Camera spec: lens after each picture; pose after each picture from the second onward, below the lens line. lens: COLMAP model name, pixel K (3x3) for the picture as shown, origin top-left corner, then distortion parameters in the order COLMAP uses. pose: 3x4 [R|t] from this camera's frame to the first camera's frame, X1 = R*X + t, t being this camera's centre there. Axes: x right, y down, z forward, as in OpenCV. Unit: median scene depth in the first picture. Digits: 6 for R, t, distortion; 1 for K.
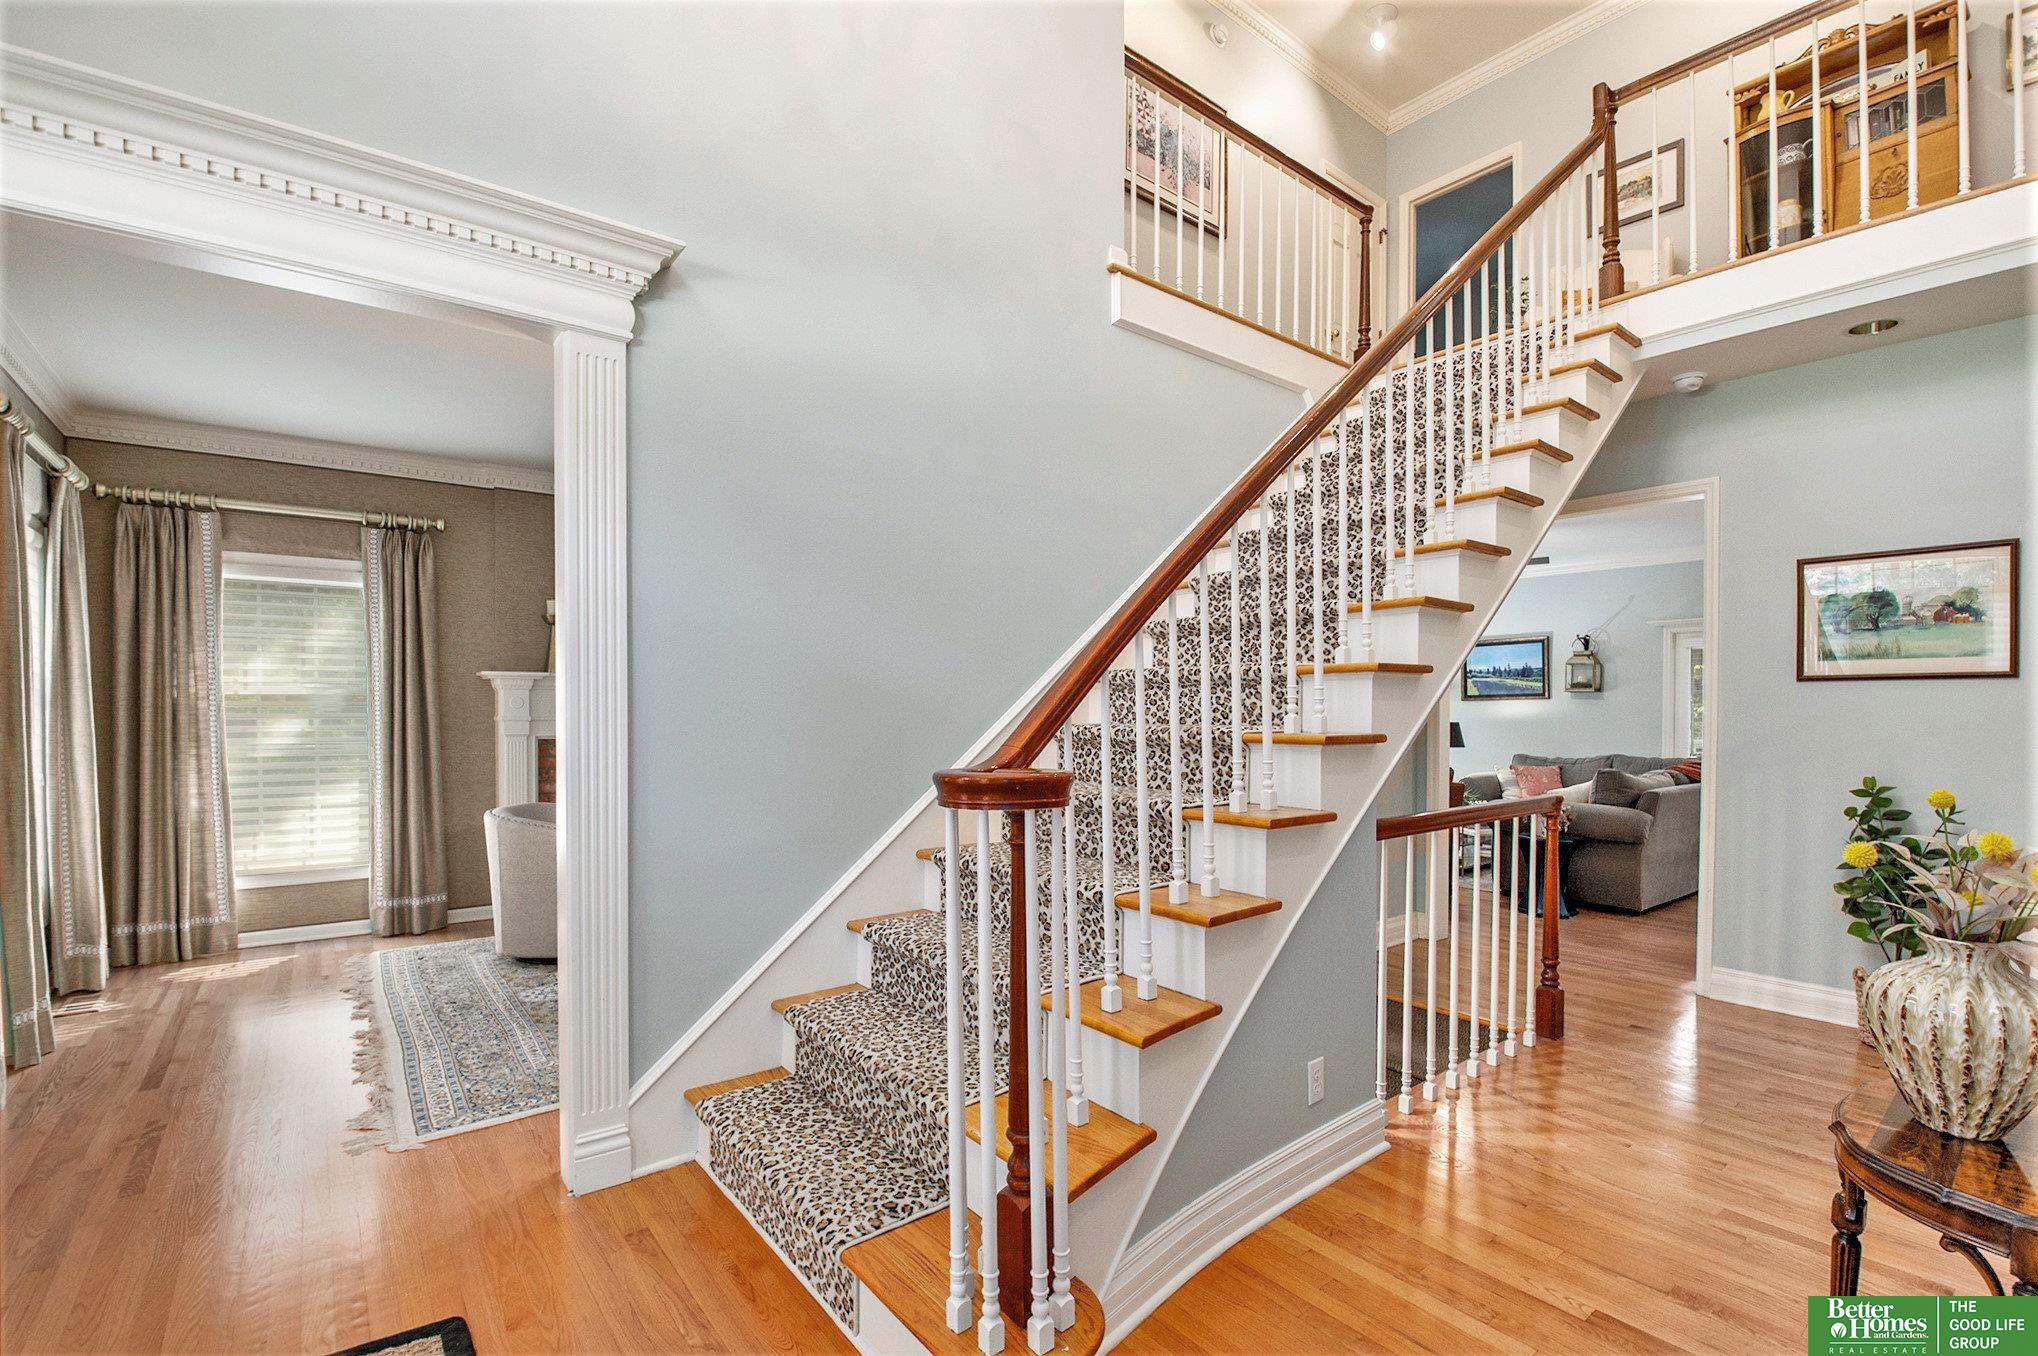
lens RADIAL K [[906.4, 0, 1028.3], [0, 906.4, 710.2], [0, 0, 1]] dist [0.010973, -0.014845]
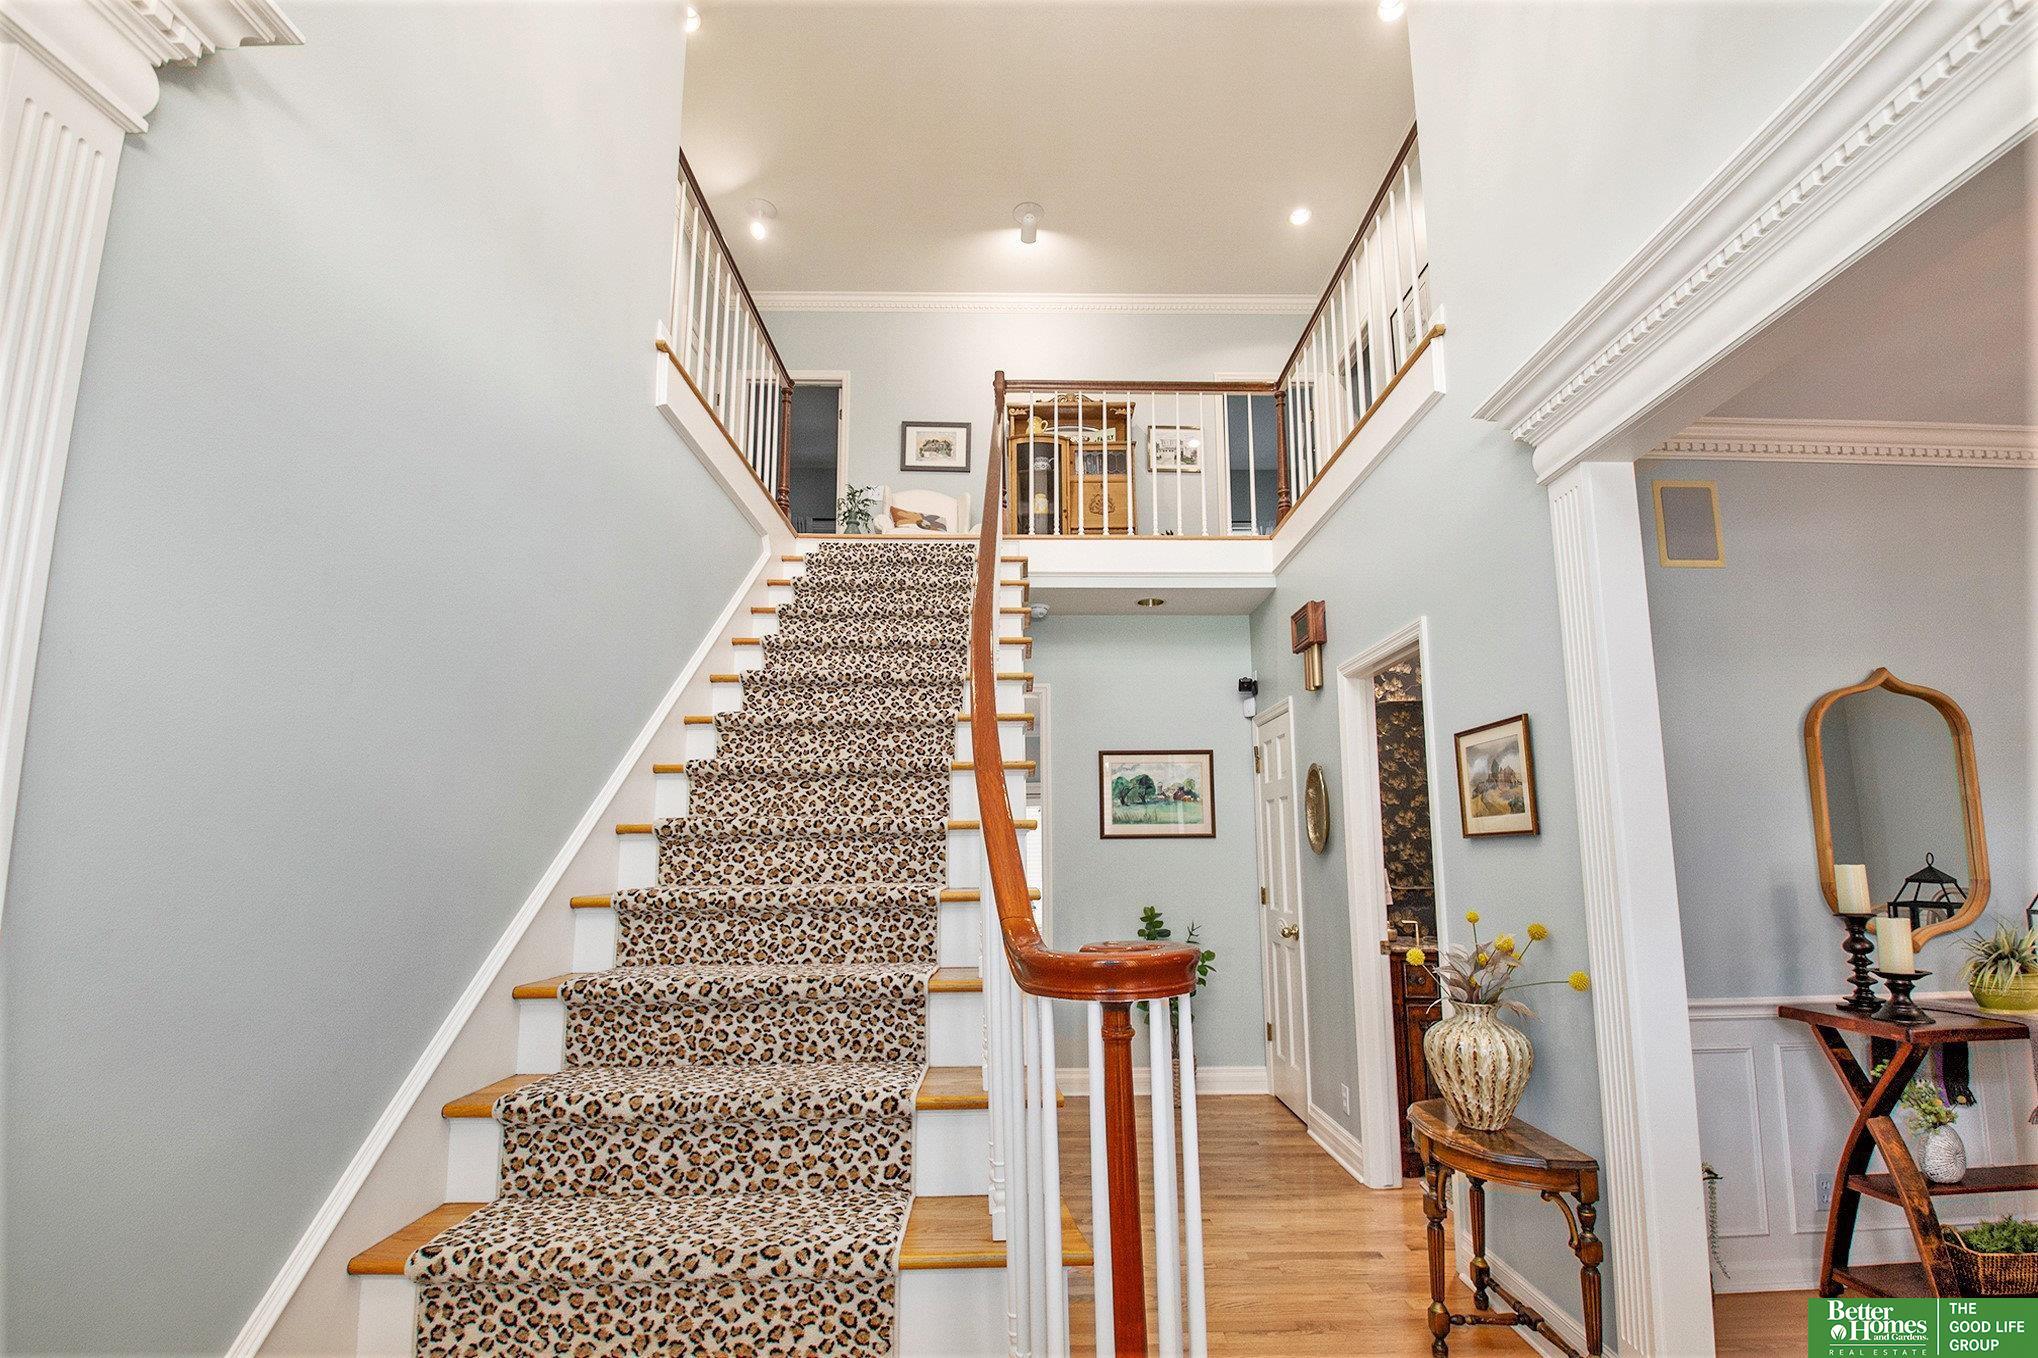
lens RADIAL K [[929.9, 0, 992.4], [0, 929.9, 719.3], [0, 0, 1]] dist [0.014779, -0.031791]
pose [[0.606789, 0.109300, 0.787312, -0.433625], [0.009660, 0.989414, -0.144801, -0.009929], [-0.794804, 0.095469, 0.599310, 0.310647]]
